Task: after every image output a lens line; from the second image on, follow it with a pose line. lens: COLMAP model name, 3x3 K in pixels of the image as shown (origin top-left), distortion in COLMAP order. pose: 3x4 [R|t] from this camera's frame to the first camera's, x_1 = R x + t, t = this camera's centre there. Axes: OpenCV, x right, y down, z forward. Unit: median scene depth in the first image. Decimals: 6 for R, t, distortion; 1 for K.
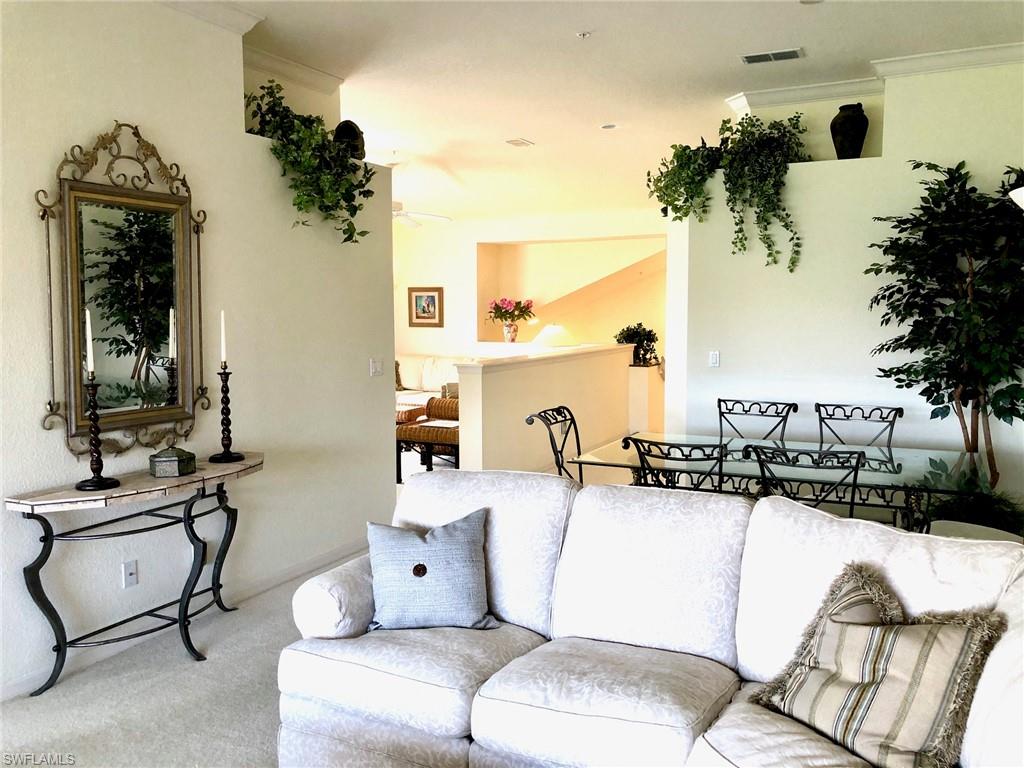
lens RADIAL K [[842.2, 0, 512.5], [0, 842.2, 375.6], [0, 0, 1]] dist [0.008930, 0.008058]
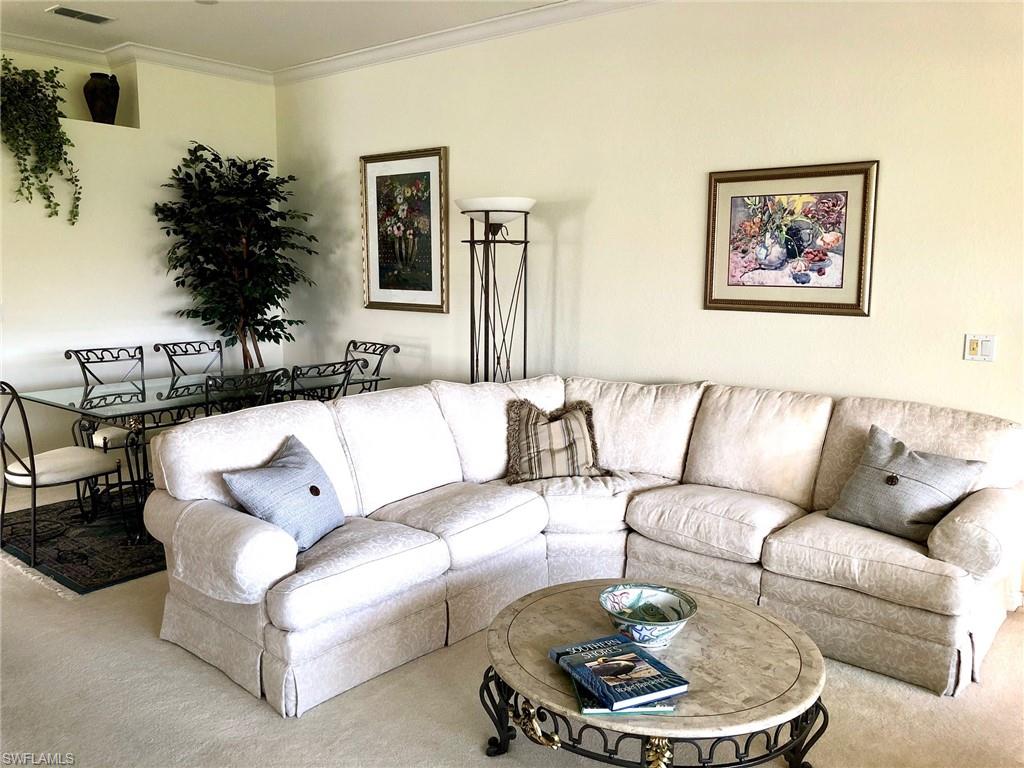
lens RADIAL K [[842.2, 0, 512.1], [0, 842.2, 388.1], [0, 0, 1]] dist [0.008930, 0.008058]
pose [[0.216049, -0.139582, 0.966354, -0.641509], [0.068862, 0.989442, 0.127522, -0.020508], [-0.973951, 0.038994, 0.223380, 0.266465]]
